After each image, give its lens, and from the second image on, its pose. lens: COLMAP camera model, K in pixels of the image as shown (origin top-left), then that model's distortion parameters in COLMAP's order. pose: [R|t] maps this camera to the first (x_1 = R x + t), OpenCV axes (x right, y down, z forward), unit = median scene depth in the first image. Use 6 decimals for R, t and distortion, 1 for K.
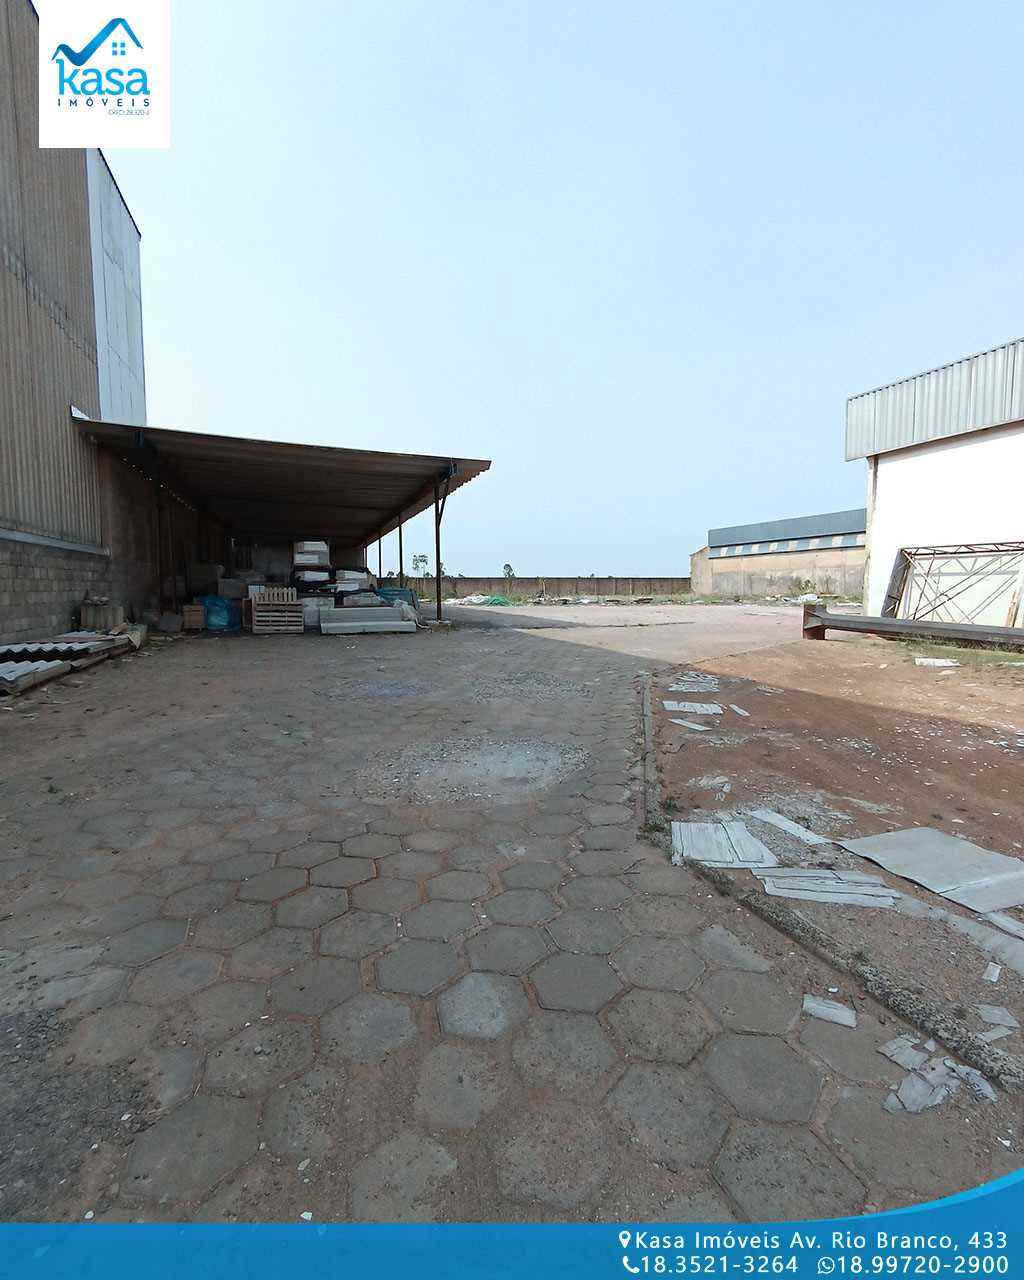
lens RADIAL K [[637.6, 0, 509.1], [0, 637.6, 637.4], [0, 0, 1]] dist [0.003258, -0.000048]
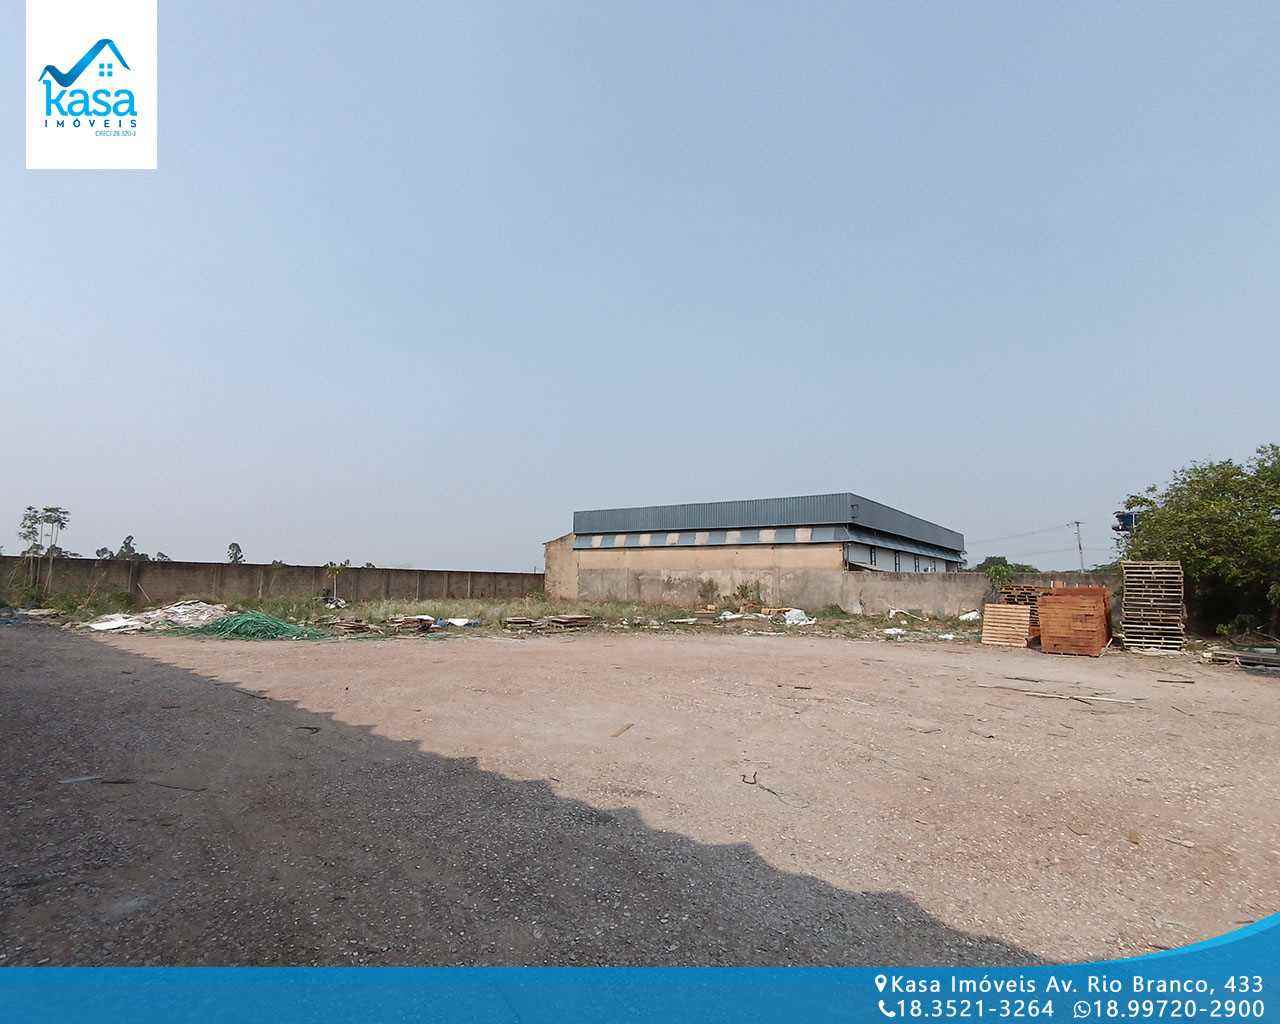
lens RADIAL K [[637.6, 0, 639.2], [0, 637.6, 519.4], [0, 0, 1]] dist [0.003258, -0.000048]
pose [[0.839140, 0.078598, 0.538206, -0.027979], [0.014183, 0.986006, -0.166106, -0.038581], [-0.543730, 0.147020, 0.826282, 0.386657]]
